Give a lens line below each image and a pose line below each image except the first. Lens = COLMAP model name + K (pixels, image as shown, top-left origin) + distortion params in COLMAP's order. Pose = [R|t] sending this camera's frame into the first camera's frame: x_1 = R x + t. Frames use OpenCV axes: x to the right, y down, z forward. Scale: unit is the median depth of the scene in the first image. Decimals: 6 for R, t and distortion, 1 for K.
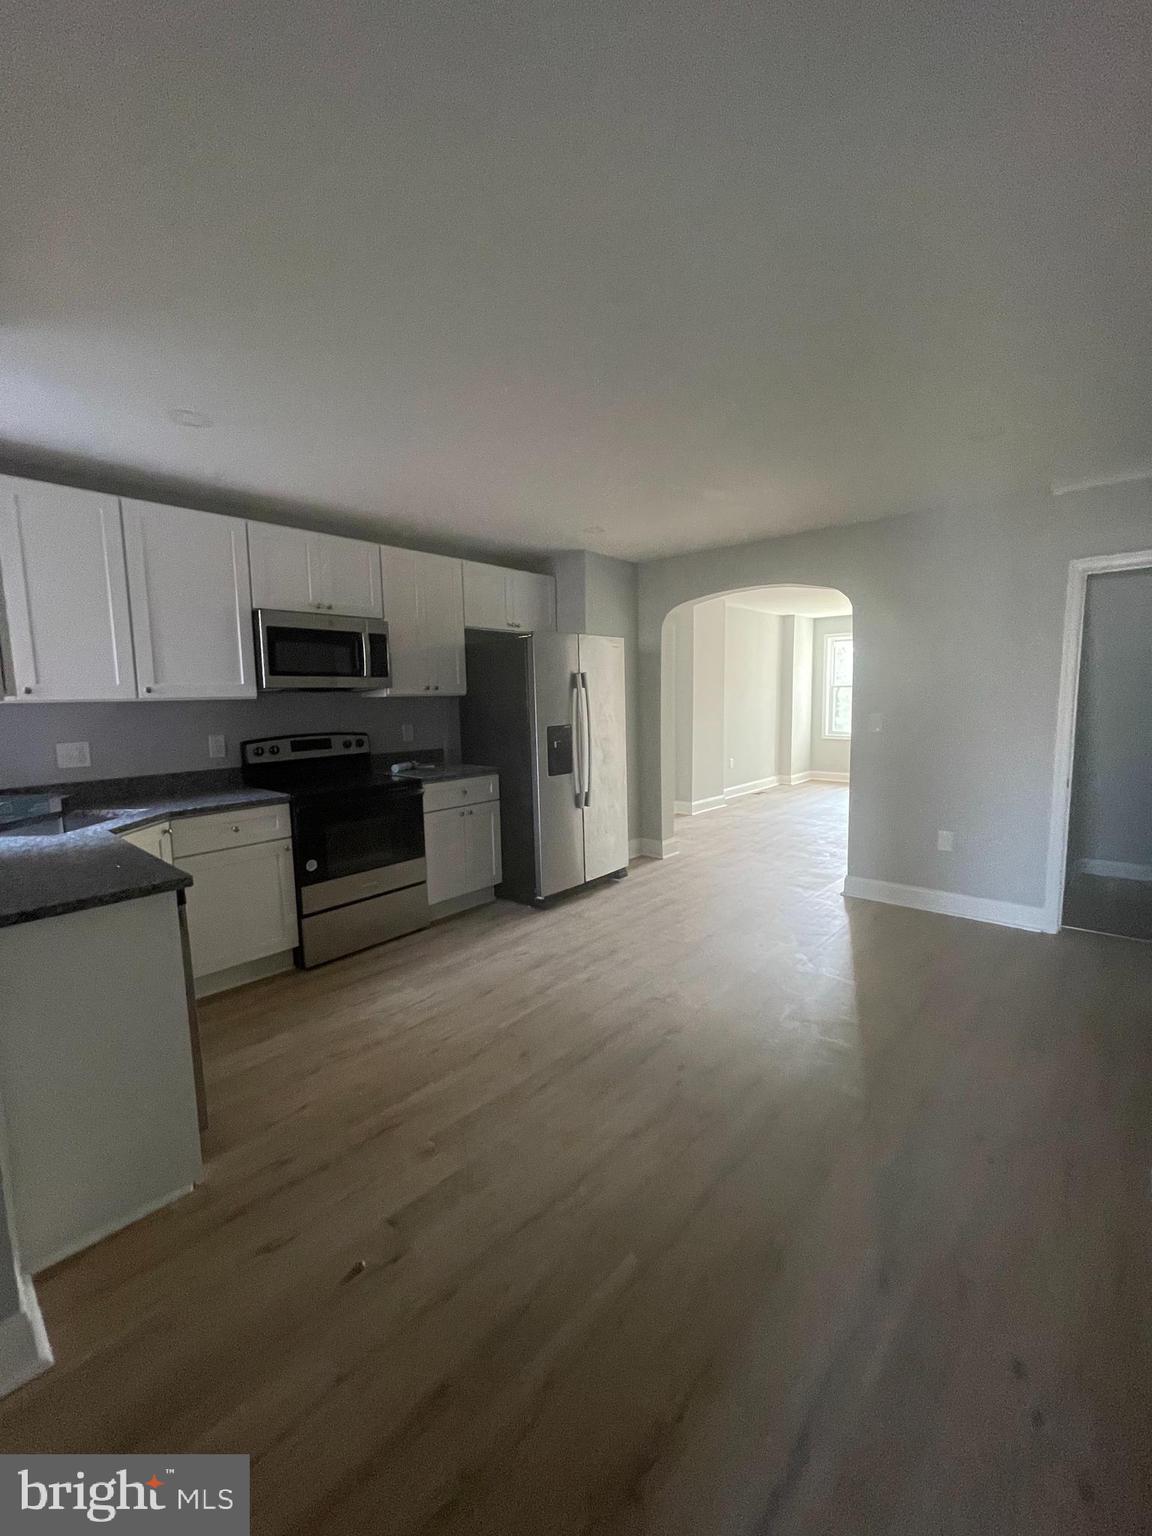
lens RADIAL K [[622.8, 0, 571.5], [0, 622.8, 763.5], [0, 0, 1]] dist [-0.005309, -0.000159]
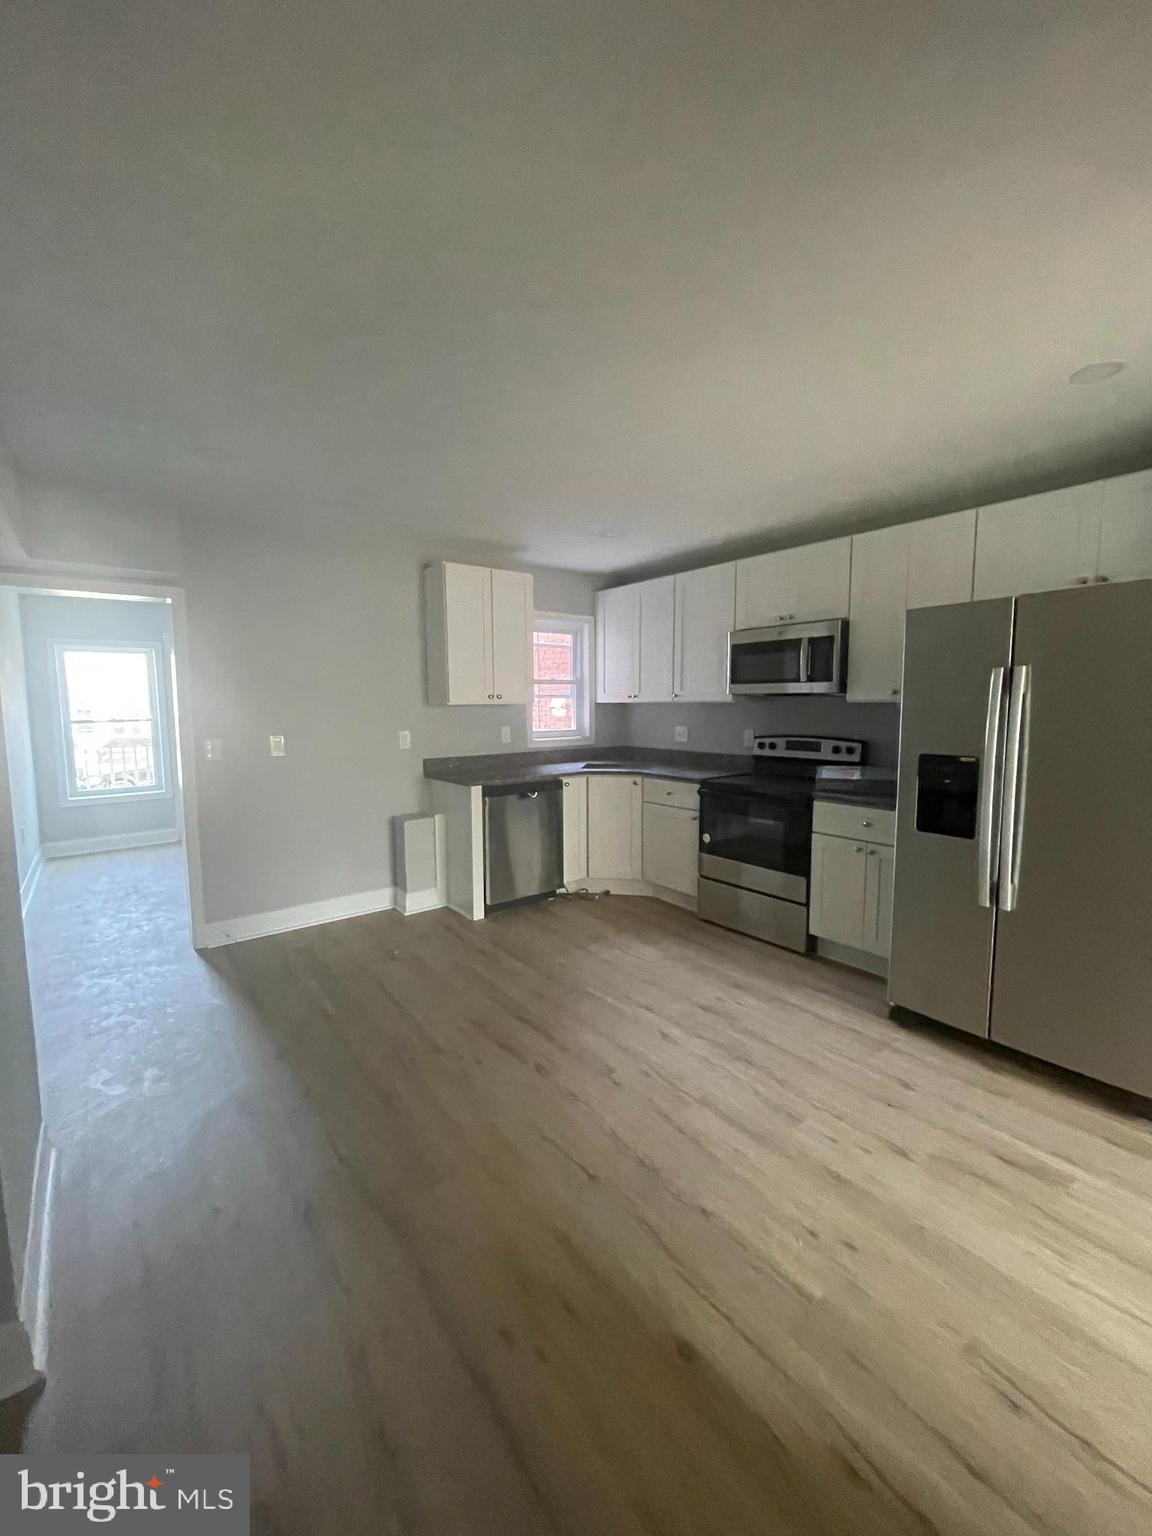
lens RADIAL K [[622.8, 0, 571.5], [0, 622.8, 763.5], [0, 0, 1]] dist [-0.005309, -0.000159]
pose [[-0.191848, 0.115904, -0.974557, 0.774404], [-0.101010, 0.985397, 0.137078, -0.117256], [0.976213, 0.124738, -0.177339, 0.890711]]
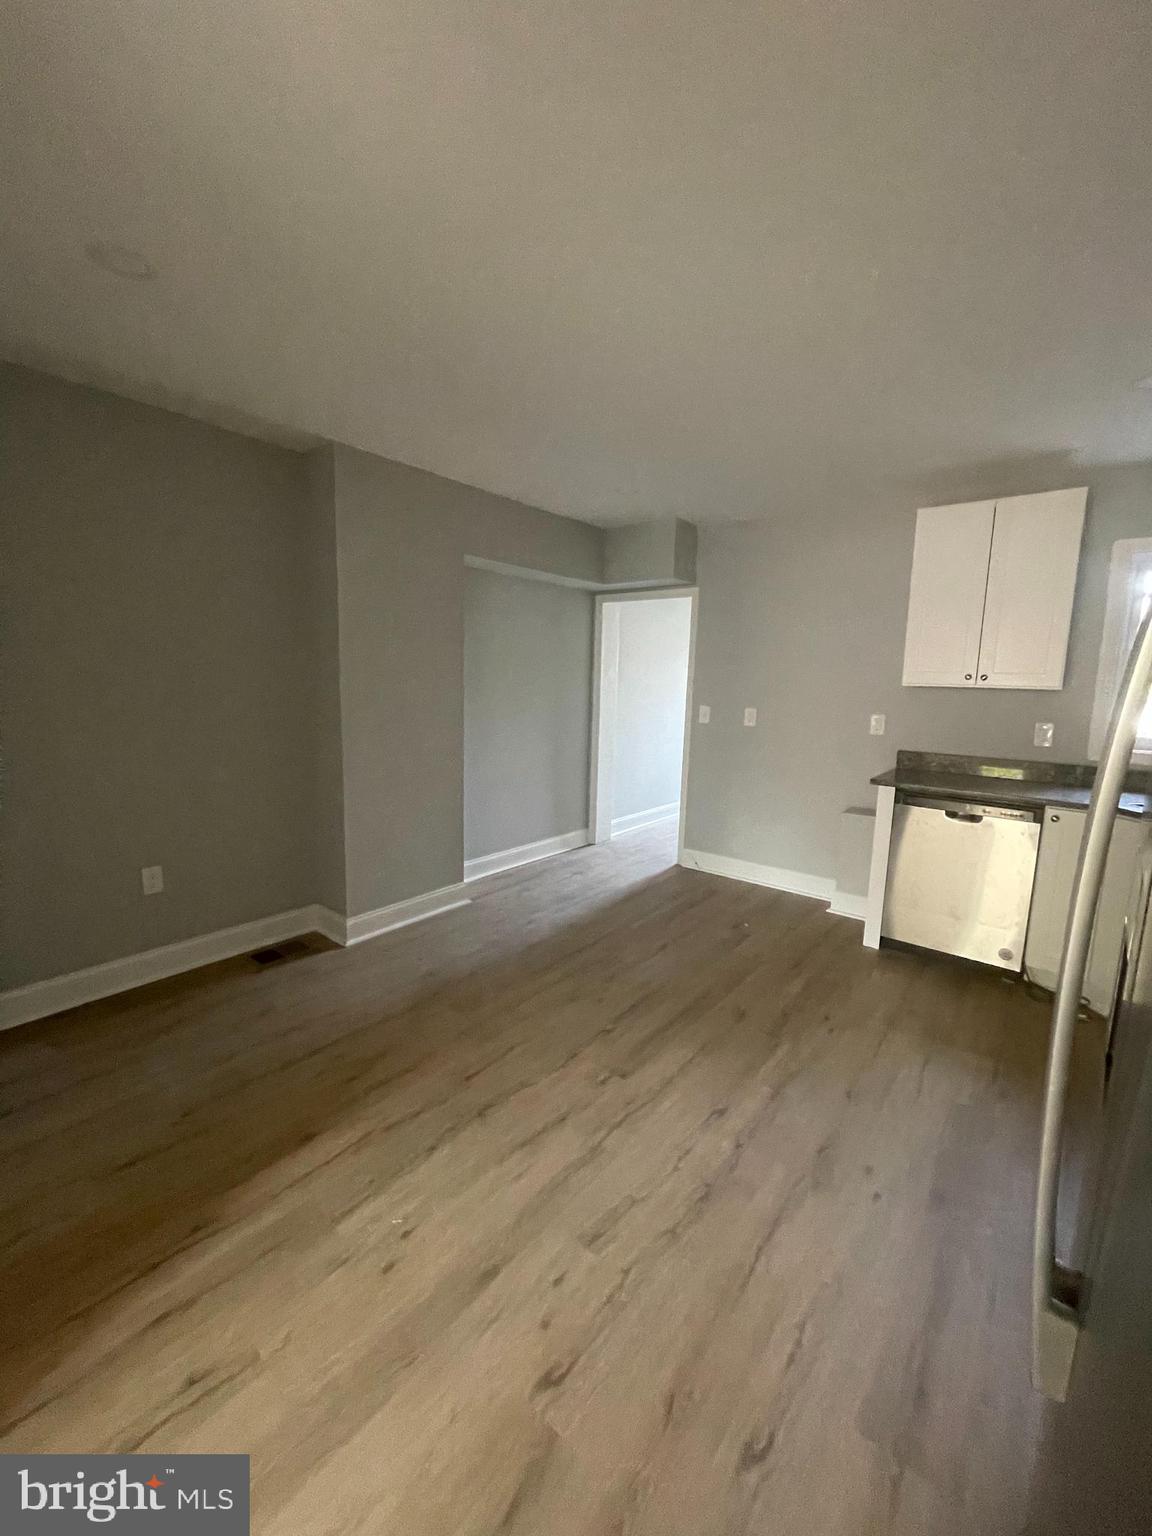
lens RADIAL K [[622.8, 0, 571.5], [0, 622.8, 763.5], [0, 0, 1]] dist [-0.005309, -0.000159]
pose [[-0.999670, 0.000151, -0.025701, 0.185897], [-0.006246, 0.968579, 0.248626, -0.163085], [0.024931, 0.248704, -0.968259, 1.407204]]
